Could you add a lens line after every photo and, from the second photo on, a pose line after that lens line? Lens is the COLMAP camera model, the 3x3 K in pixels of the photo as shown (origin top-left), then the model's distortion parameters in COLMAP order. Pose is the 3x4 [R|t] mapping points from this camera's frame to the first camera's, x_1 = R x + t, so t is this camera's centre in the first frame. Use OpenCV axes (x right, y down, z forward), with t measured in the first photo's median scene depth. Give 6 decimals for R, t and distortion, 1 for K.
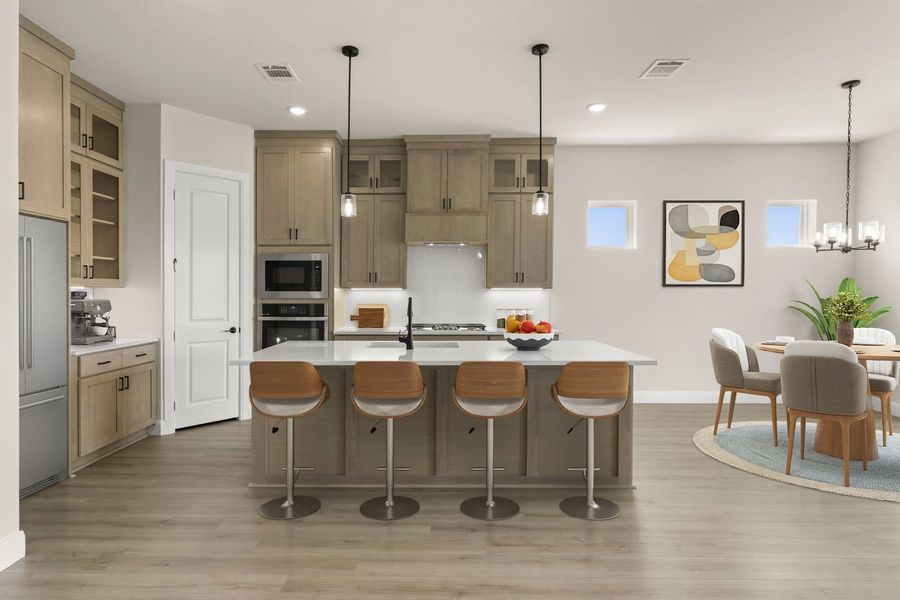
lens RADIAL K [[442.7, 0, 446.0], [0, 442.7, 302.8], [0, 0, 1]] dist [-0.009480, 0.000460]
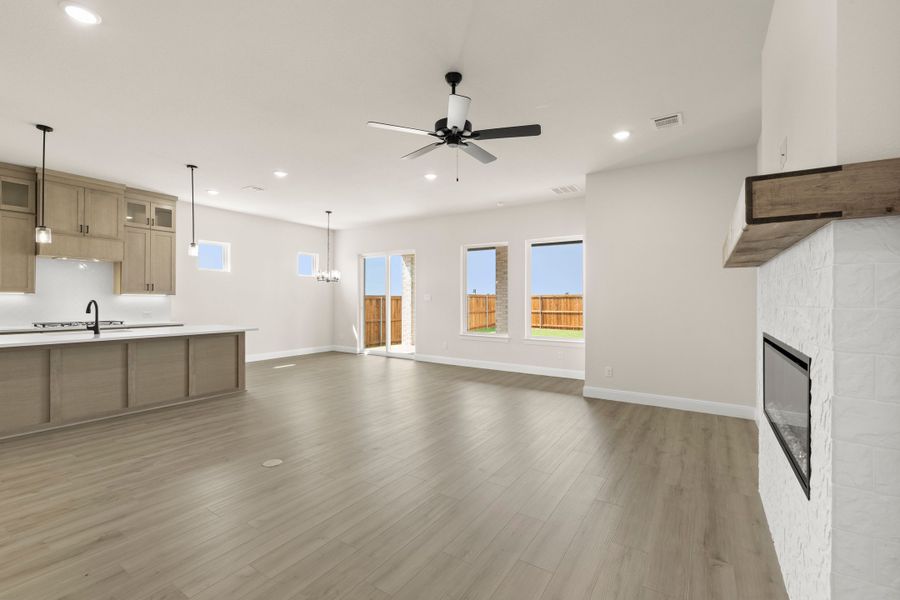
lens RADIAL K [[384.1, 0, 450.2], [0, 384.1, 305.3], [0, 0, 1]] dist [0.004141, 0.000472]
pose [[0.532065, -0.006819, 0.846676, -0.377721], [0.010766, 0.999941, 0.001288, 0.011192], [-0.846635, 0.008430, 0.532107, -0.503013]]
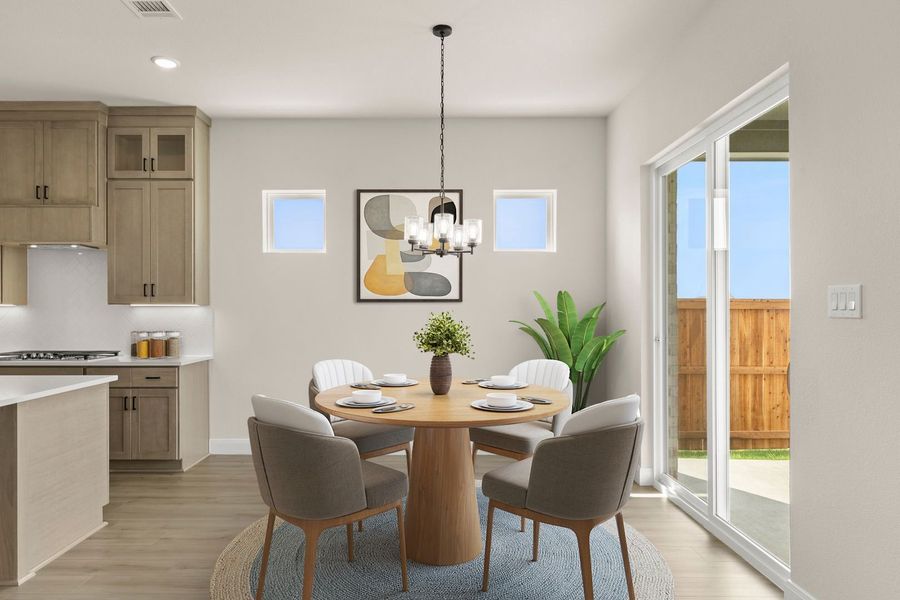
lens RADIAL K [[564.6, 0, 448.8], [0, 564.6, 303.8], [0, 0, 1]] dist [0.002355, 0.002627]
pose [[0.999717, 0.000812, 0.023787, 0.652299], [-0.000186, 0.999654, -0.026315, -0.008557], [-0.023800, 0.026303, 0.999371, 0.025523]]
